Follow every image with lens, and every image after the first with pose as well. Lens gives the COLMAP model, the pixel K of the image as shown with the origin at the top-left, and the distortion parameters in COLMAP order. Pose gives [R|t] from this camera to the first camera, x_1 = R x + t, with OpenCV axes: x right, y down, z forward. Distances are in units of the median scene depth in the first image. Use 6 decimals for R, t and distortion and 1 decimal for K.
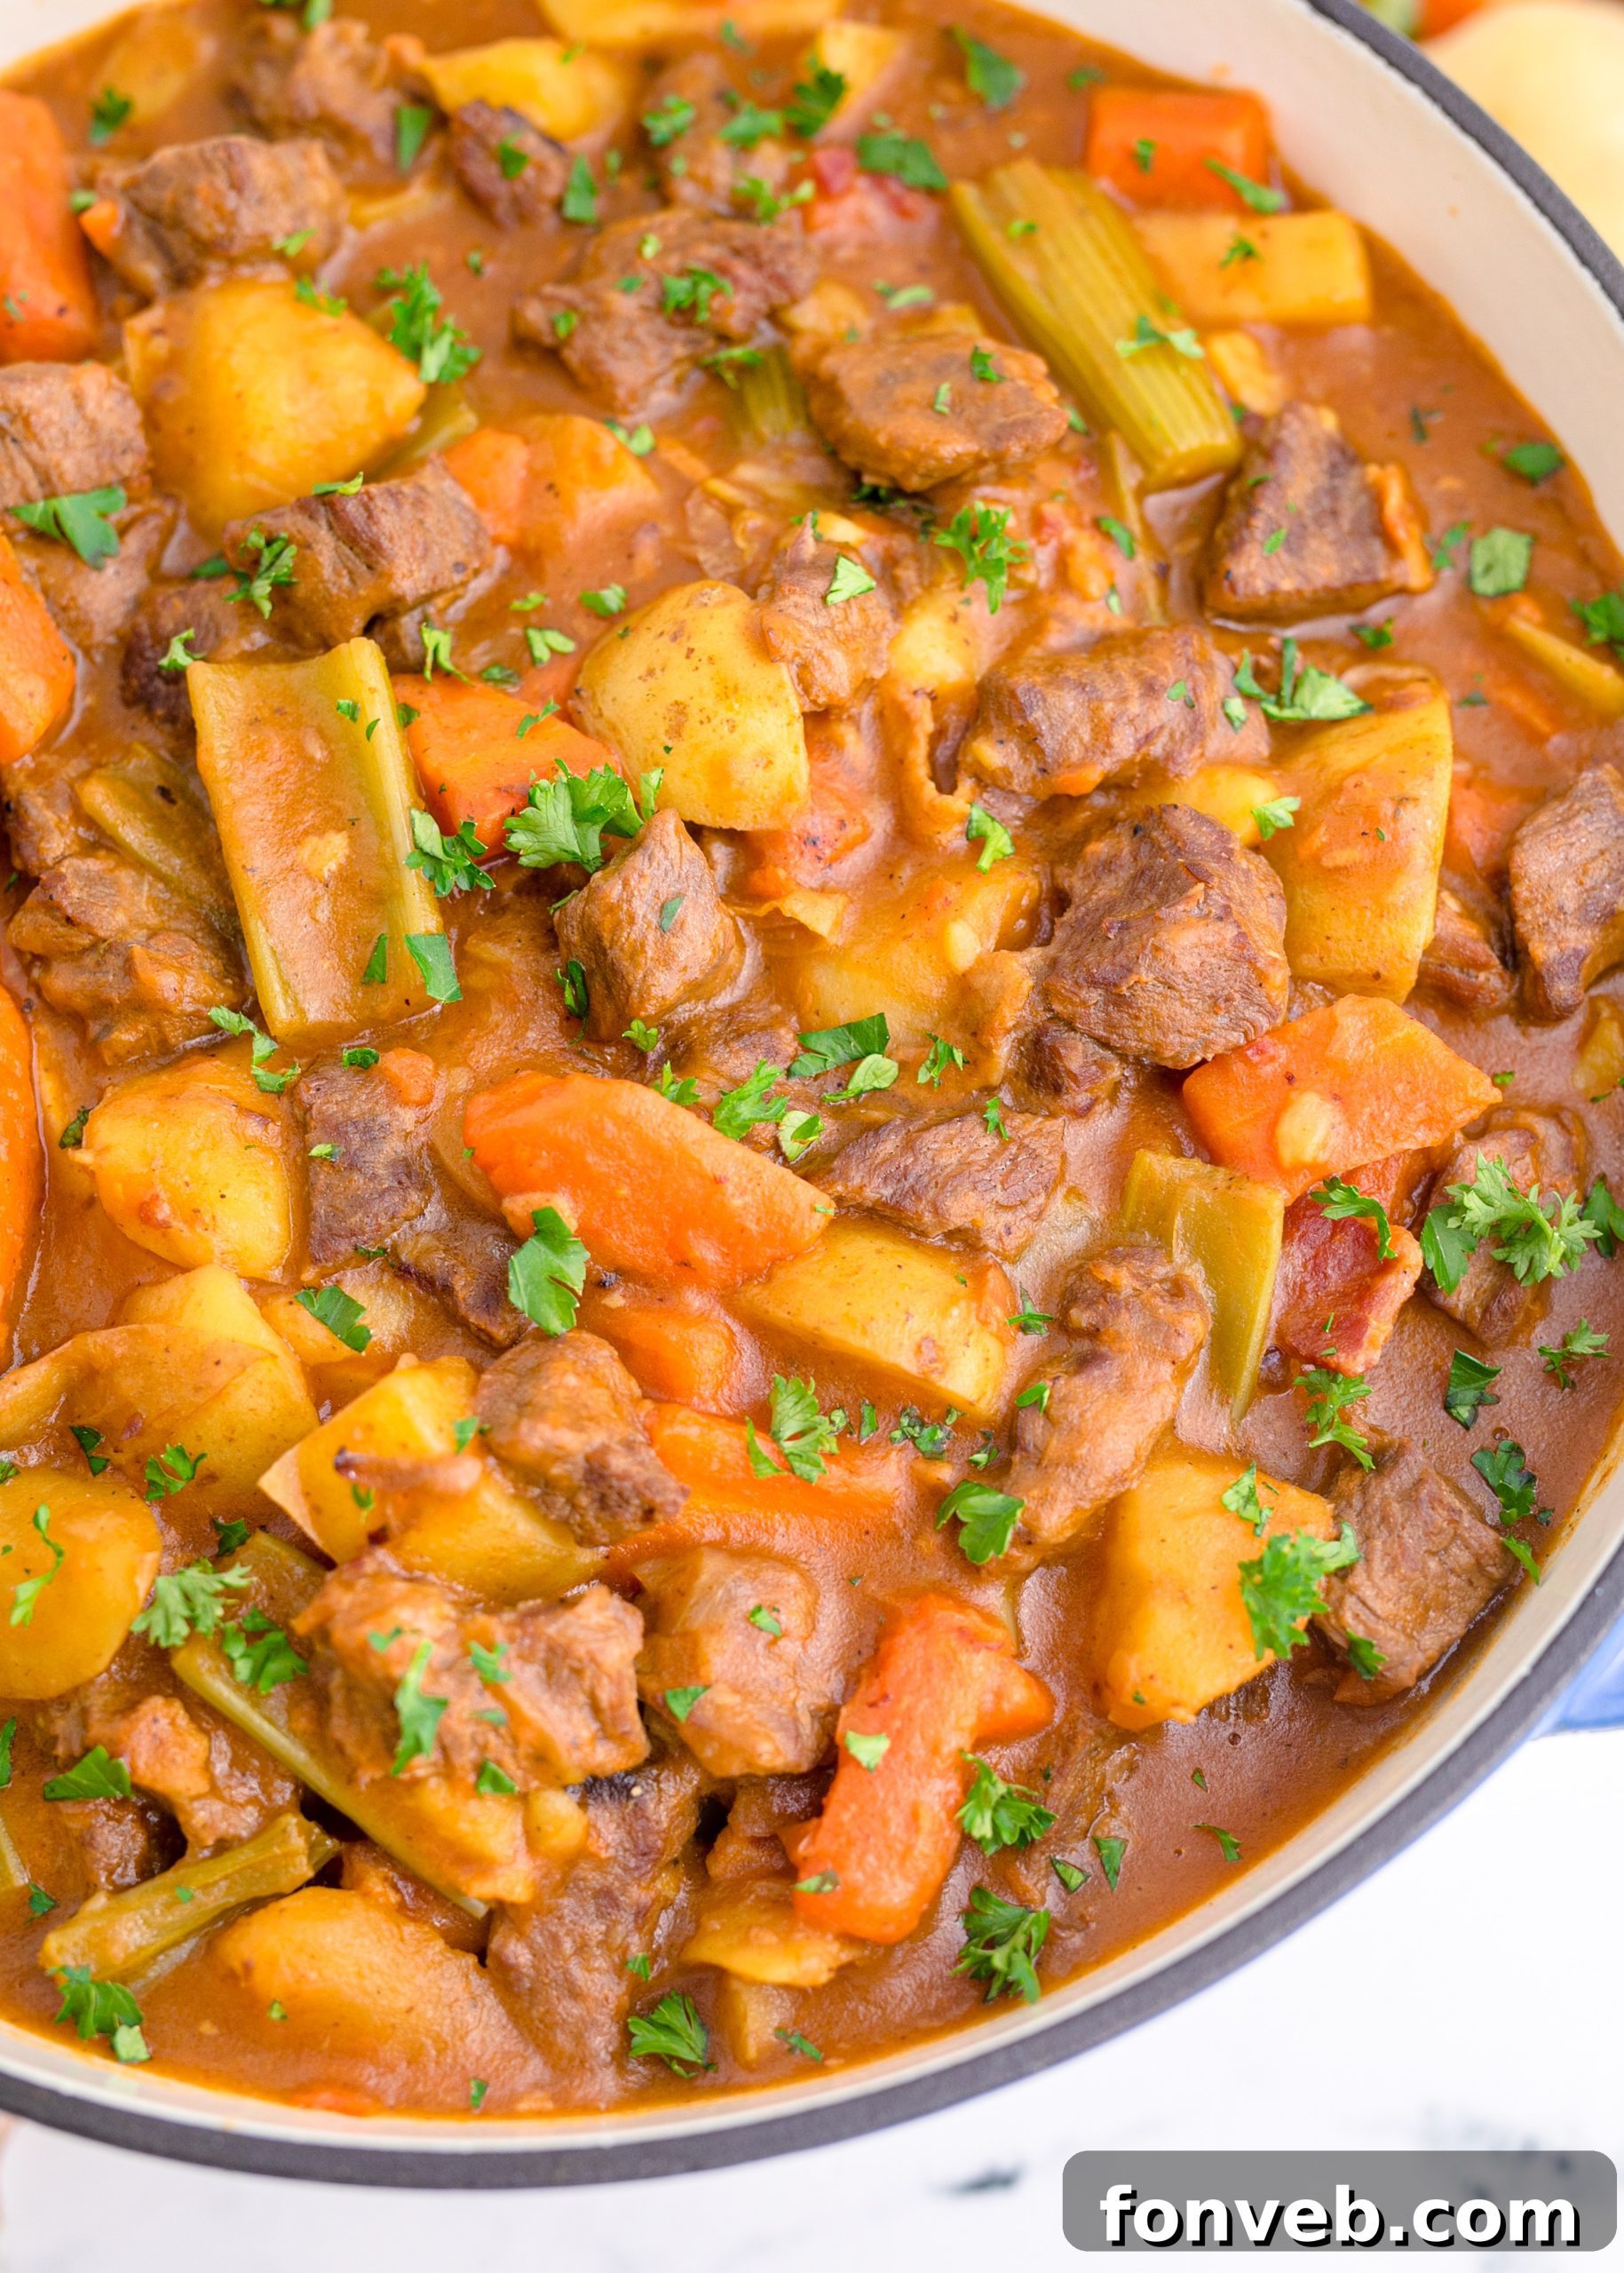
lens RADIAL K [[3507.1, 0, 812.0], [0, 3507.1, 1136.5], [0, 0, 1]] dist [-0.019690, -0.014279]
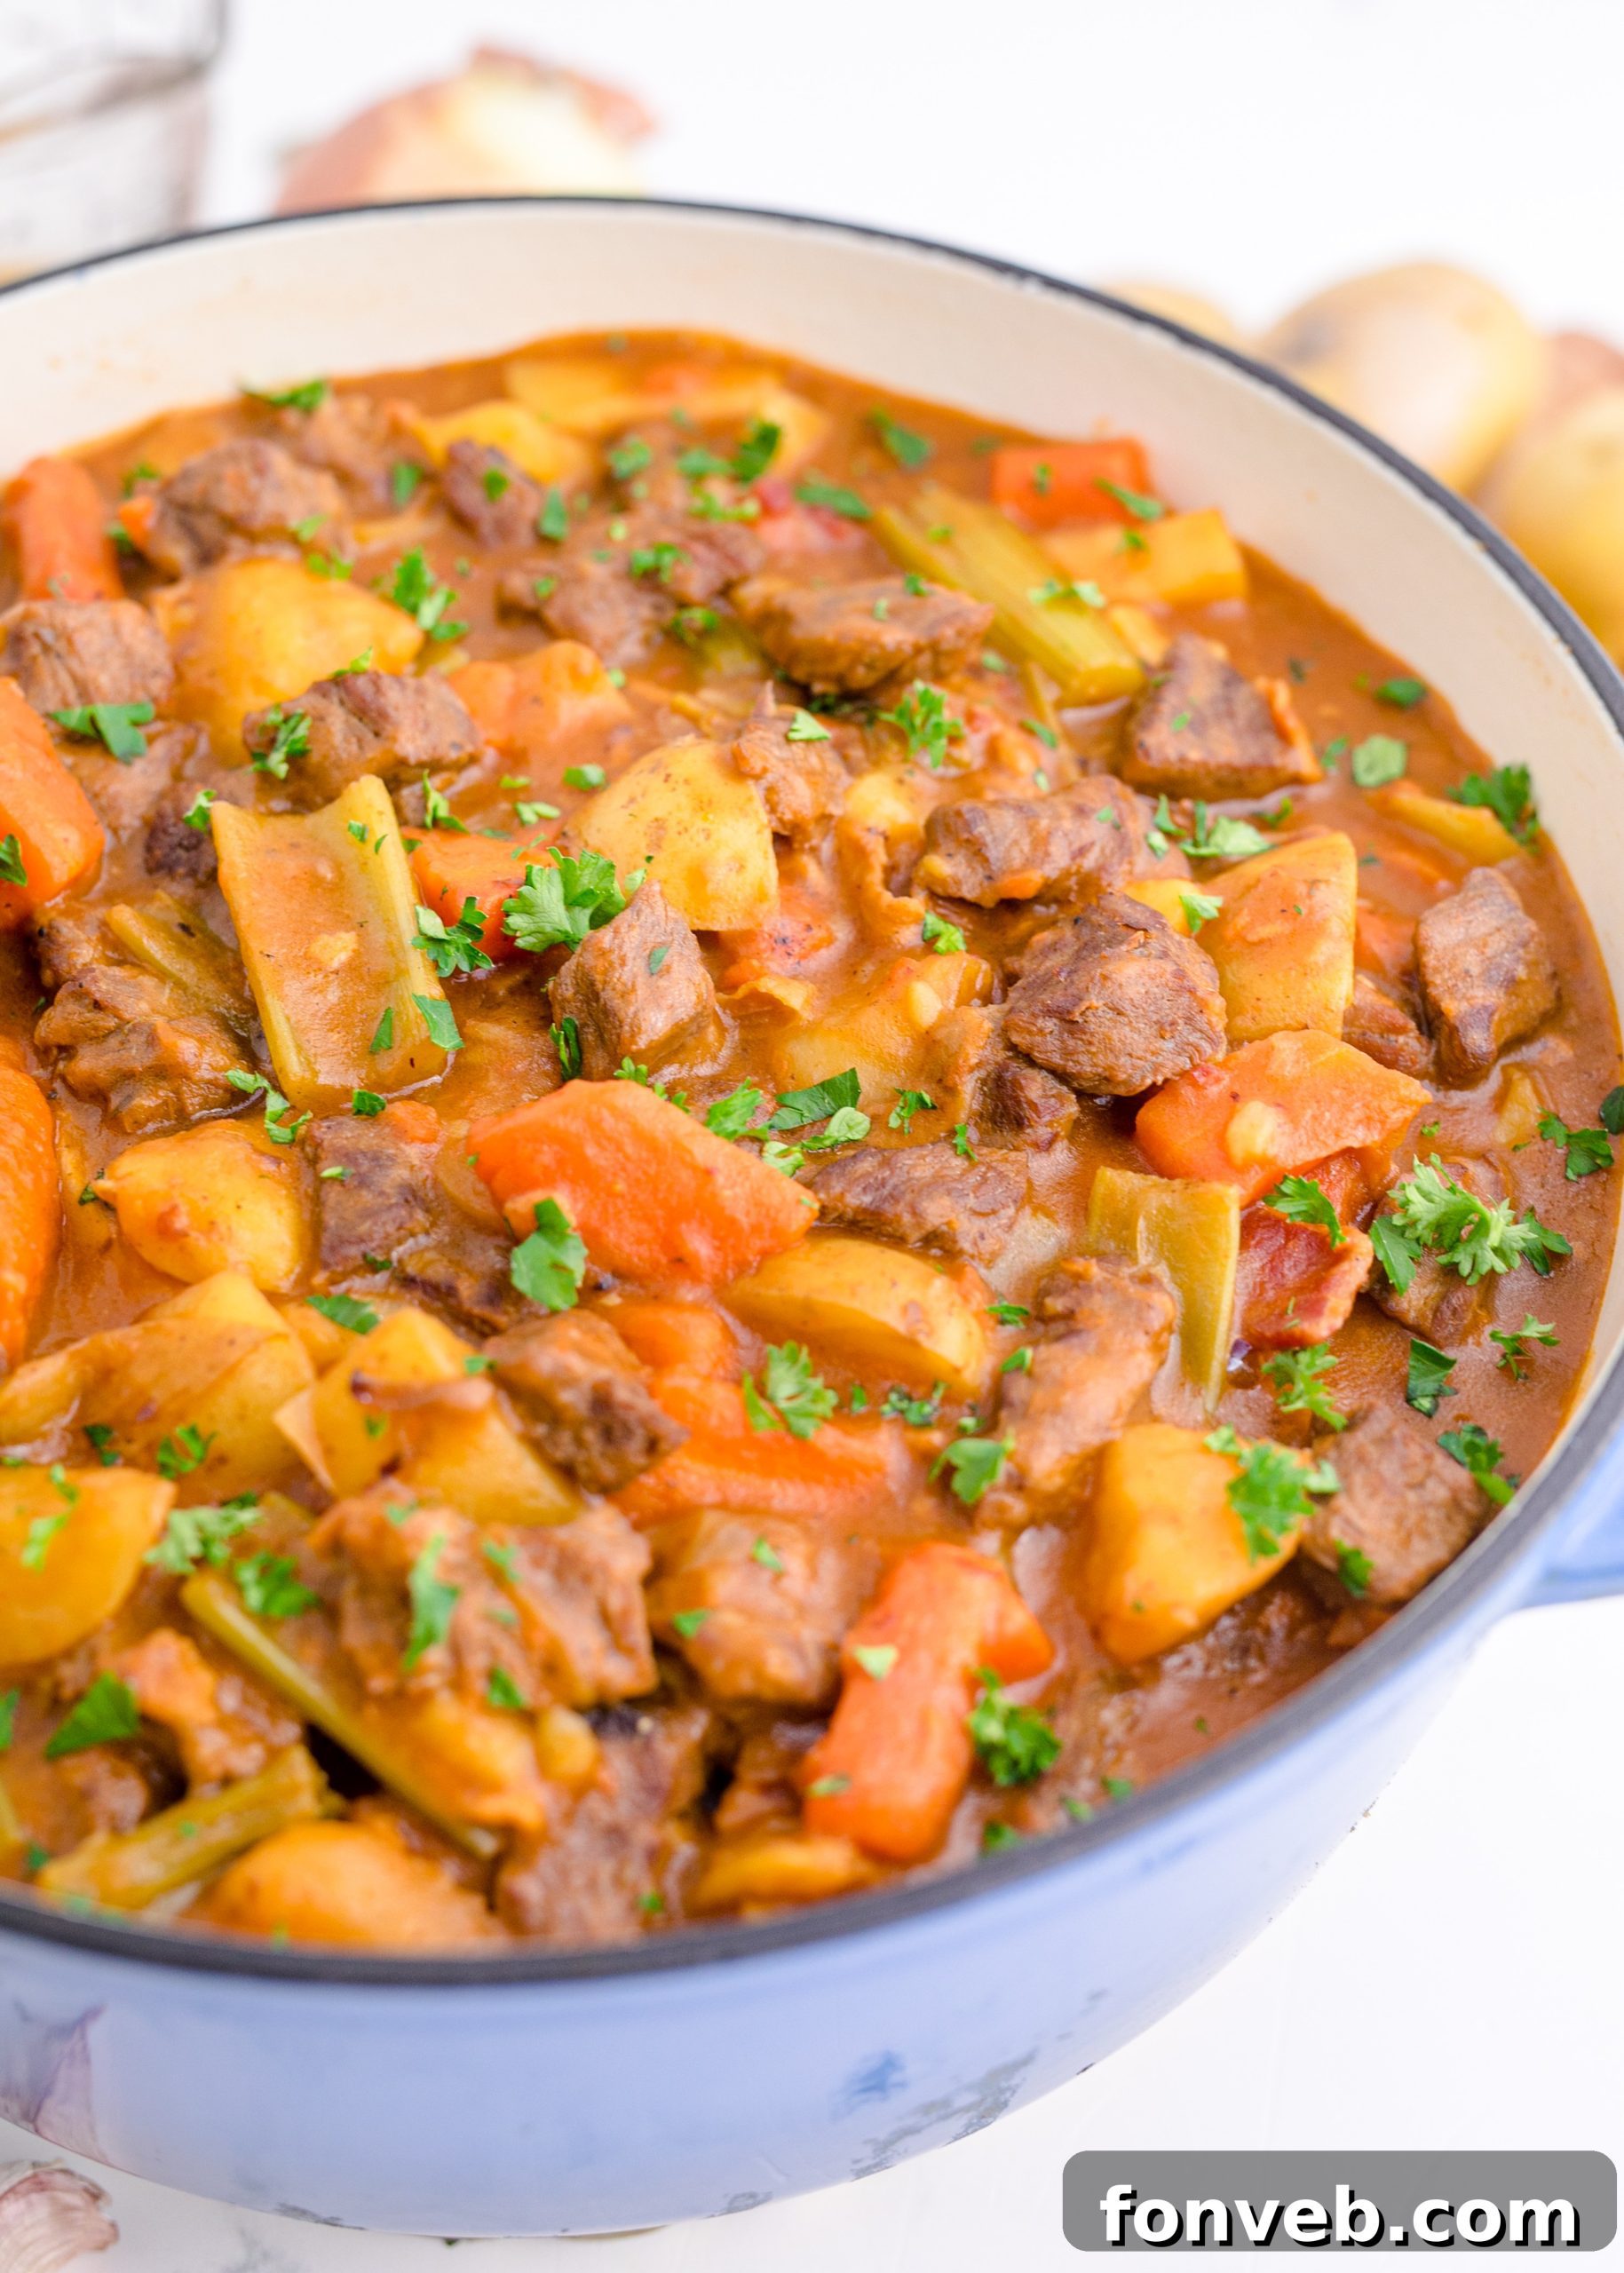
lens RADIAL K [[3507.1, 0, 812.0], [0, 3507.1, 1136.5], [0, 0, 1]] dist [-0.019690, -0.014279]
pose [[0.998733, -0.020699, 0.045866, -0.042789], [0.036234, 0.928304, -0.370053, 0.384193], [-0.034918, 0.371246, 0.927878, 0.007615]]
